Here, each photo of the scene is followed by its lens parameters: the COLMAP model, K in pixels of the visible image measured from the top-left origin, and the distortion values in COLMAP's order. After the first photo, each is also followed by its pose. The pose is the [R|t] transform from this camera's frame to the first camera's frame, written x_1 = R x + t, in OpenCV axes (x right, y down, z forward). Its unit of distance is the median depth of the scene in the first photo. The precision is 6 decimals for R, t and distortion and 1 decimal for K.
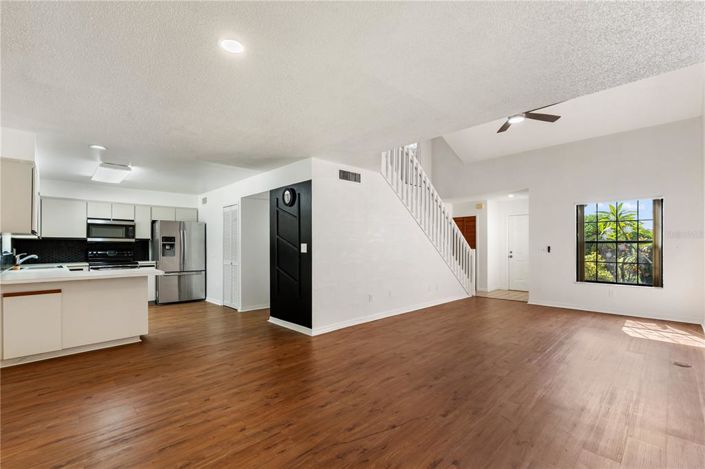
lens RADIAL K [[313.5, 0, 350.1], [0, 313.5, 245.3], [0, 0, 1]] dist [-0.001338, -0.000153]
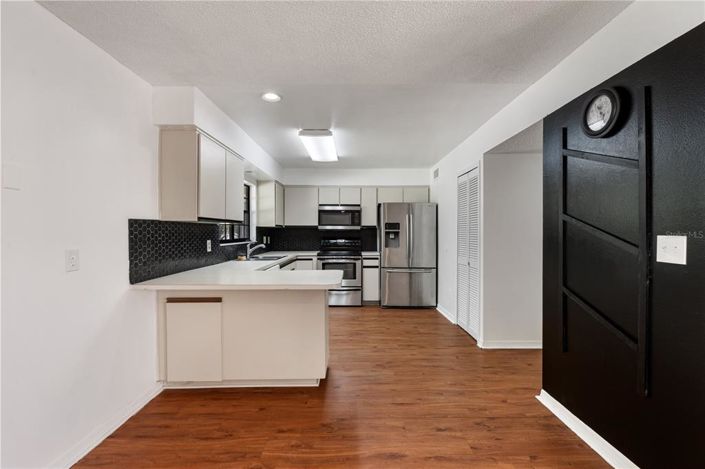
lens RADIAL K [[313.3, 0, 352.5], [0, 313.3, 234.5], [0, 0, 1]] dist [-0.001379, 0.000050]
pose [[0.724942, 0.006997, -0.688774, -0.115746], [-0.000030, 0.999949, 0.010126, -0.006823], [0.688810, -0.007320, 0.724905, 0.384260]]
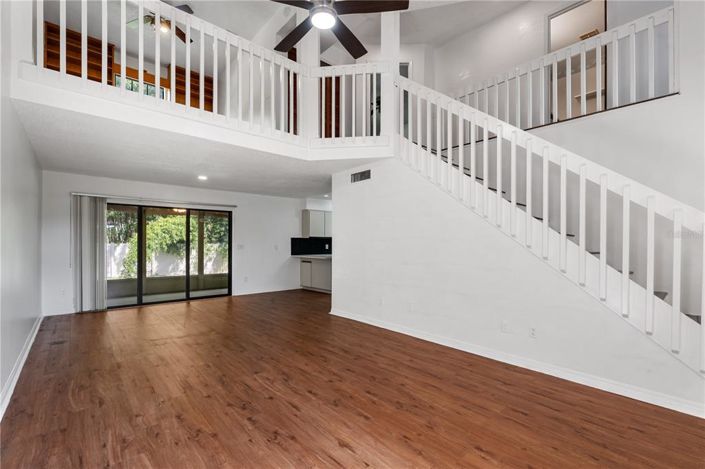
lens RADIAL K [[313.5, 0, 350.1], [0, 313.5, 245.3], [0, 0, 1]] dist [-0.001338, -0.000153]
pose [[-0.037953, 0.006804, -0.999256, 0.790617], [-0.008542, 0.999938, 0.007133, -0.000436], [0.999243, 0.008806, -0.037892, 0.773519]]
